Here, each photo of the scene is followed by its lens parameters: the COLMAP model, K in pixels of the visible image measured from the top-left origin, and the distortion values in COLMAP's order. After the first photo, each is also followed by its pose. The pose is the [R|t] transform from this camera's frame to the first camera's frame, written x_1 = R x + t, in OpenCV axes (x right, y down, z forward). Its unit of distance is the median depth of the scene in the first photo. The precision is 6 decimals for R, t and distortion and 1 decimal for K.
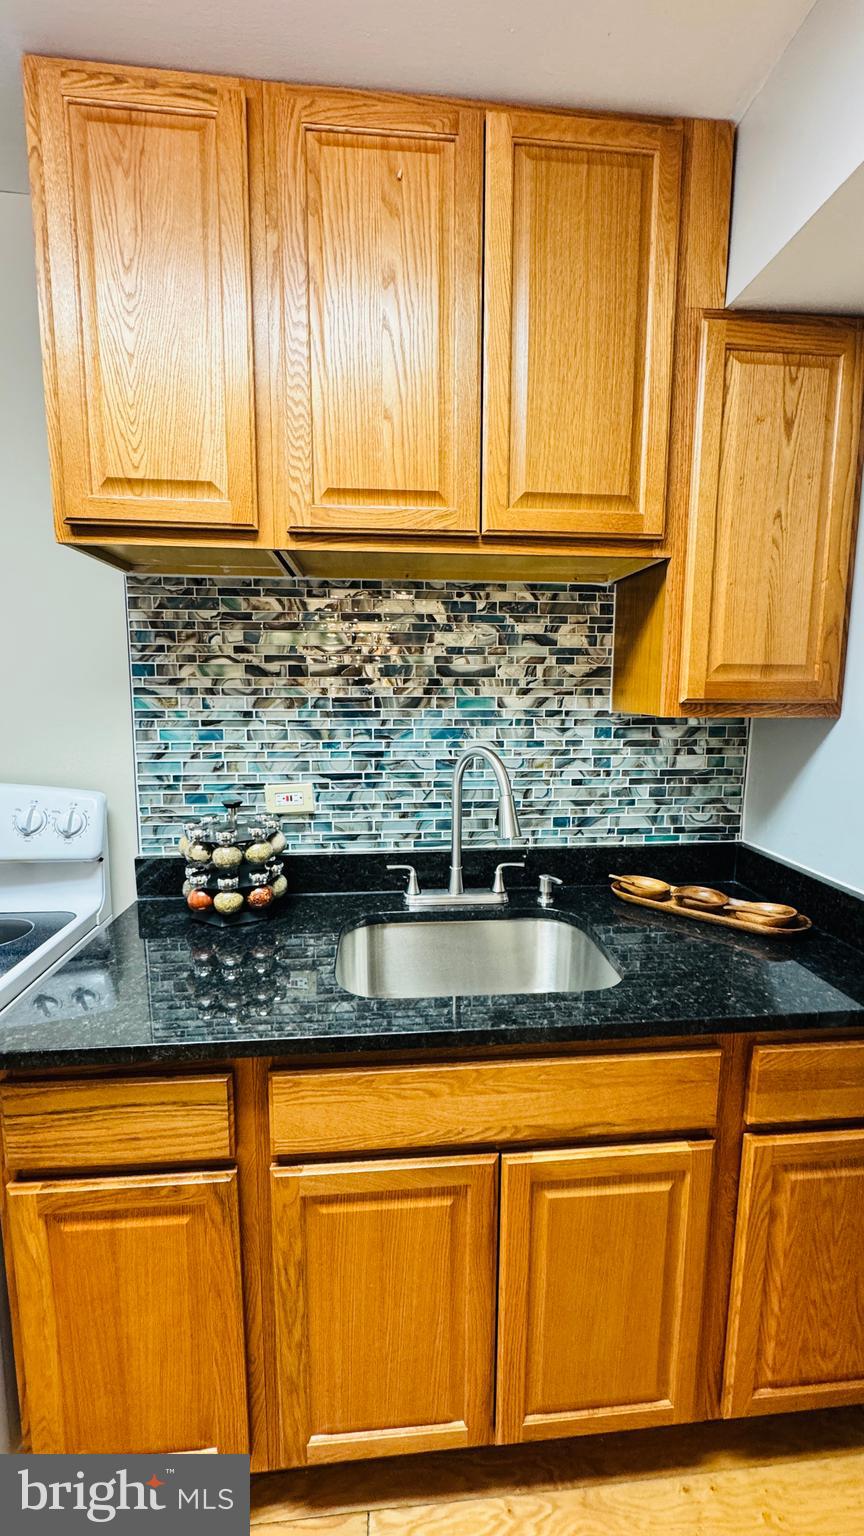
lens RADIAL K [[613.1, 0, 432.6], [0, 613.1, 765.8], [0, 0, 1]] dist [-0.002331, 0.000642]
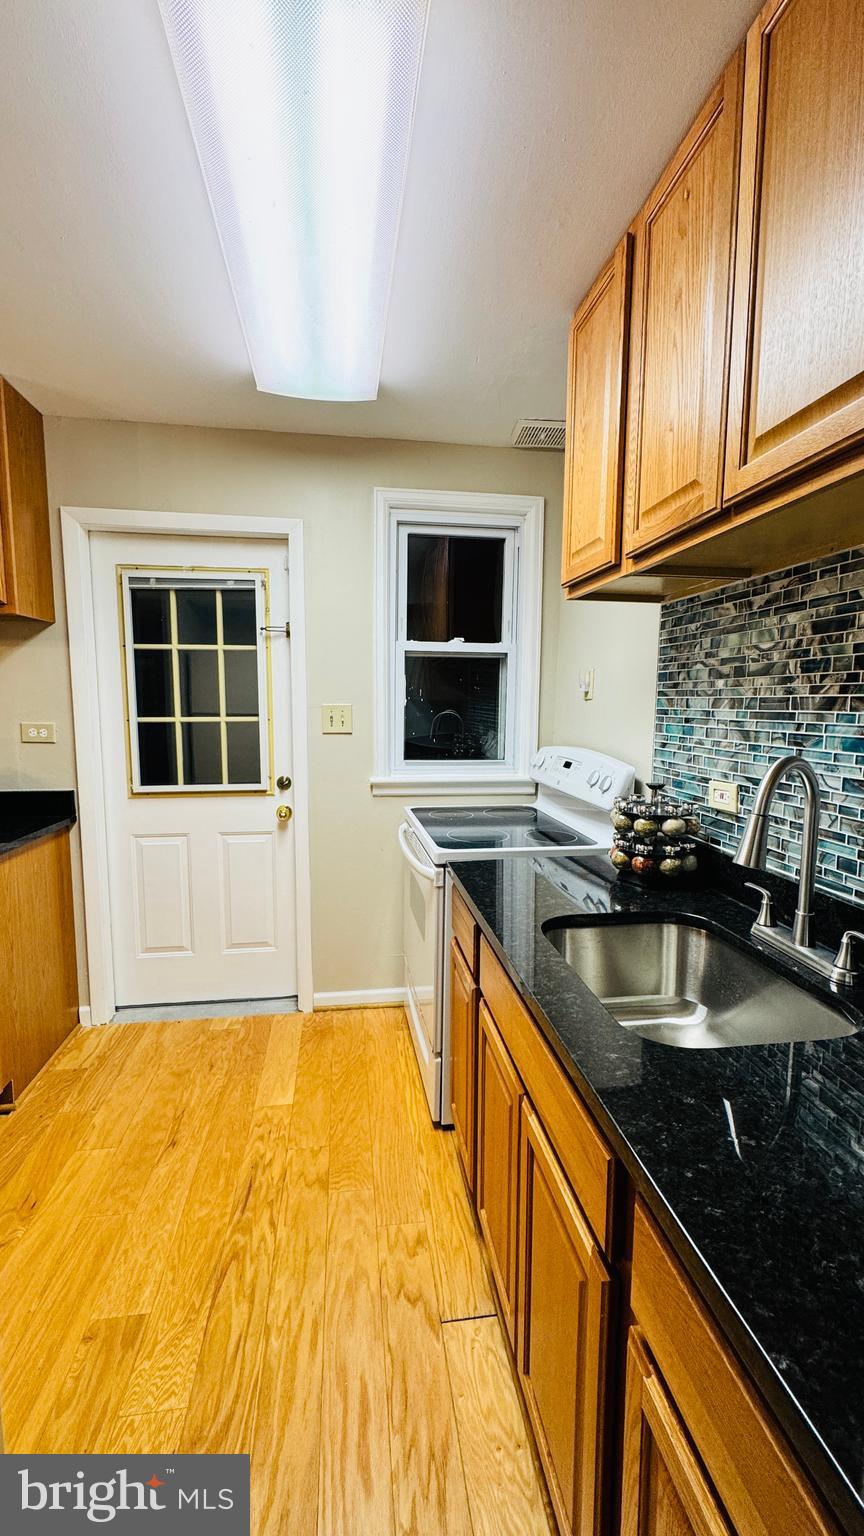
lens RADIAL K [[613.1, 0, 432.6], [0, 613.1, 765.8], [0, 0, 1]] dist [-0.002331, 0.000642]
pose [[0.055065, 0.102679, -0.993189, 0.760580], [-0.134201, 0.986434, 0.094540, -0.029231], [0.989423, 0.128081, 0.068097, 0.446143]]
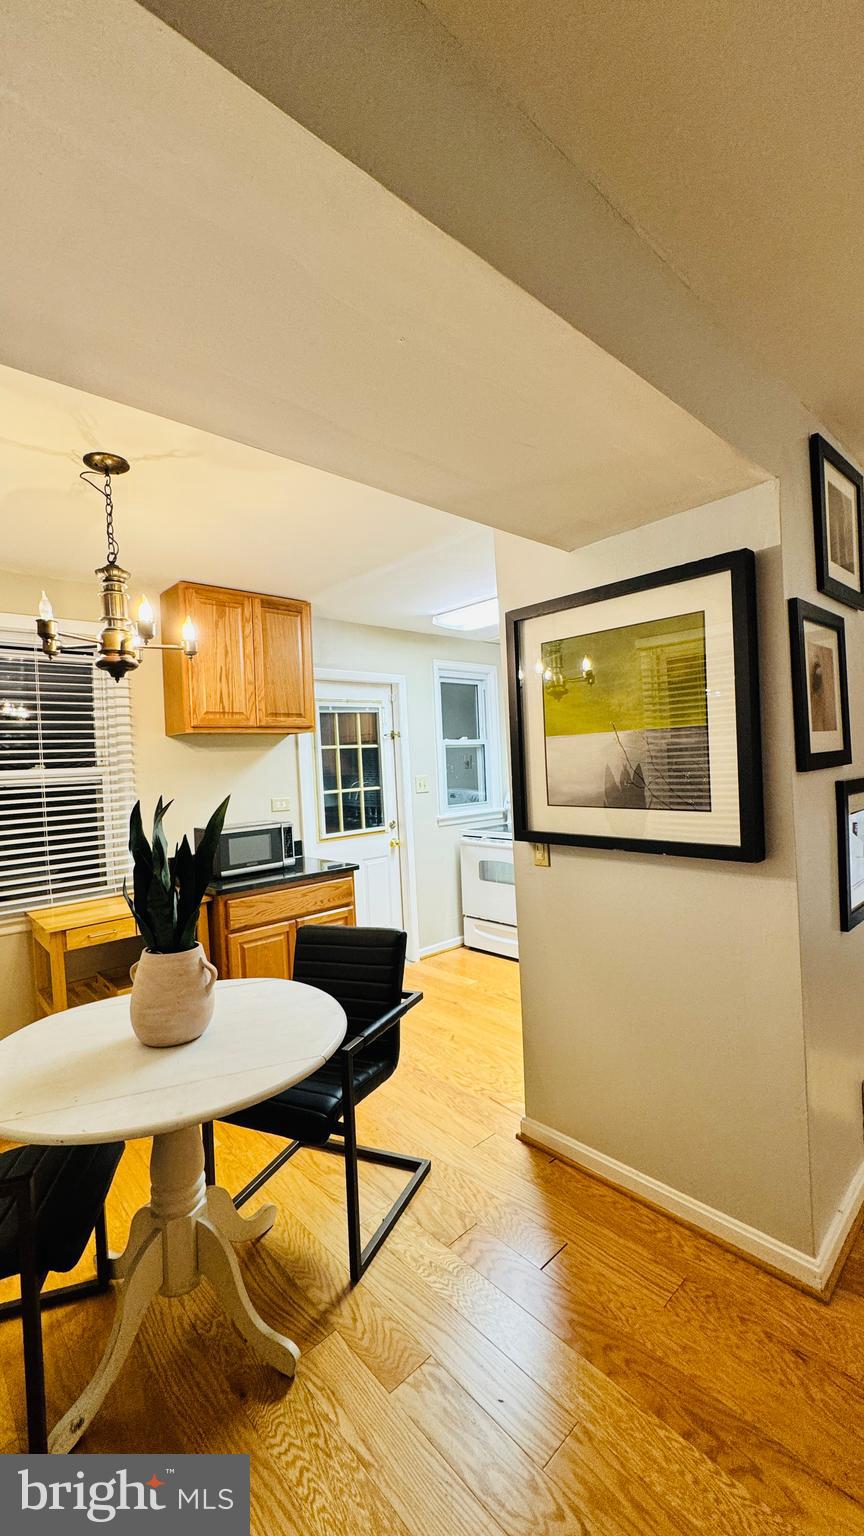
lens RADIAL K [[613.1, 0, 432.6], [0, 613.1, 765.8], [0, 0, 1]] dist [-0.002331, 0.000642]
pose [[0.602290, -0.031949, -0.797637, 1.497929], [-0.050450, 0.995678, -0.077976, 0.187885], [0.796681, 0.087205, 0.598076, -1.552545]]
